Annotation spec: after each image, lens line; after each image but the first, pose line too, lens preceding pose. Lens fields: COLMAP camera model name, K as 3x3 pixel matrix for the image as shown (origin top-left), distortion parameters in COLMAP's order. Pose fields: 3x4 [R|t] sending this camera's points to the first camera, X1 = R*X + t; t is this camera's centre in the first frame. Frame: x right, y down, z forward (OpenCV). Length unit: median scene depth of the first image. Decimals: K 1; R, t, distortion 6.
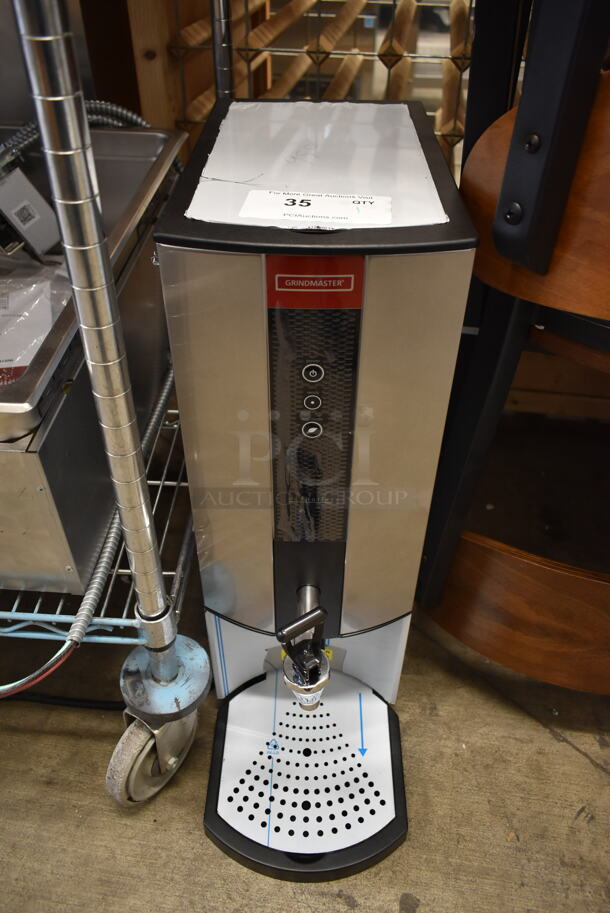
lens RADIAL K [[707.8, 0, 302.7], [0, 707.8, 437.3], [0, 0, 1]] dist [-0.024394, 0.009475]
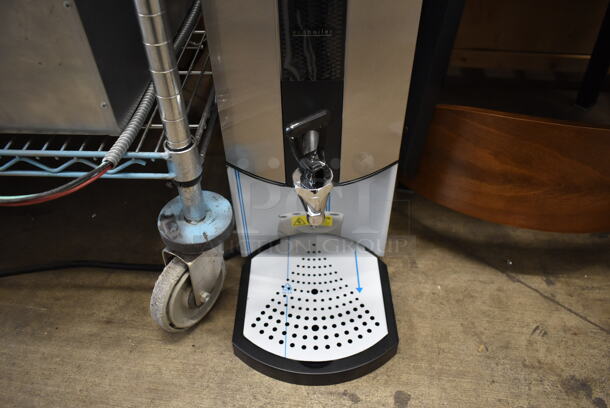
lens RADIAL K [[472.9, 0, 306.5], [0, 472.9, 193.5], [0, 0, 1]] dist [-0.024394, 0.009475]
pose [[0.999561, -0.029326, 0.004131, -0.007081], [0.029122, 0.998654, 0.042926, 0.256703], [-0.005384, -0.042787, 0.999070, 0.187778]]
